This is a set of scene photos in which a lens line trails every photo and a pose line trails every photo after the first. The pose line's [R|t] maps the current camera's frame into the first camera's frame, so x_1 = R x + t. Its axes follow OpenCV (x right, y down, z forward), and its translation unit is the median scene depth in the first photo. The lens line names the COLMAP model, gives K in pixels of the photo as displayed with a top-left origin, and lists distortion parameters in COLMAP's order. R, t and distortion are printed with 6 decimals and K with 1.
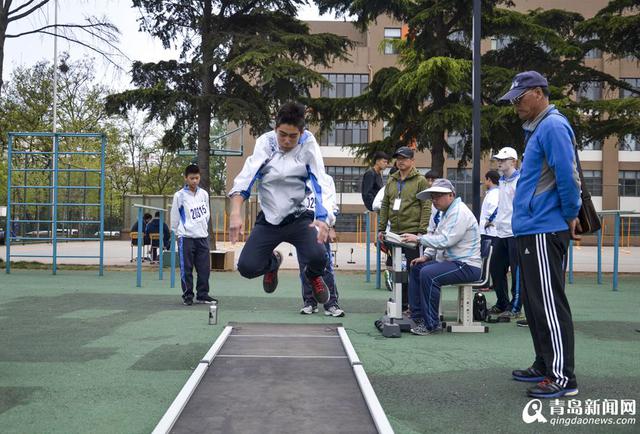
lens RADIAL K [[810.9, 0, 320.0], [0, 810.9, 217.0], [0, 0, 1]] dist [-0.008107, -0.053266]
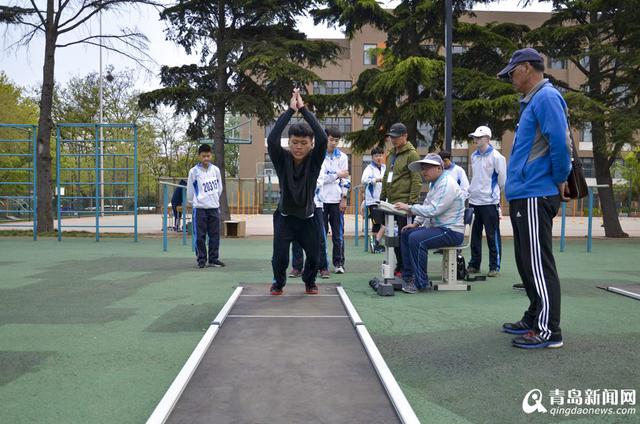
lens RADIAL K [[601.1, 0, 320.0], [0, 601.1, 212.0], [0, 0, 1]] dist [-0.013327, -0.002276]
pose [[0.999863, -0.006930, 0.015056, -0.008348], [0.006547, 0.999657, 0.025350, 0.006968], [-0.015226, -0.025248, 0.999565, 0.106882]]
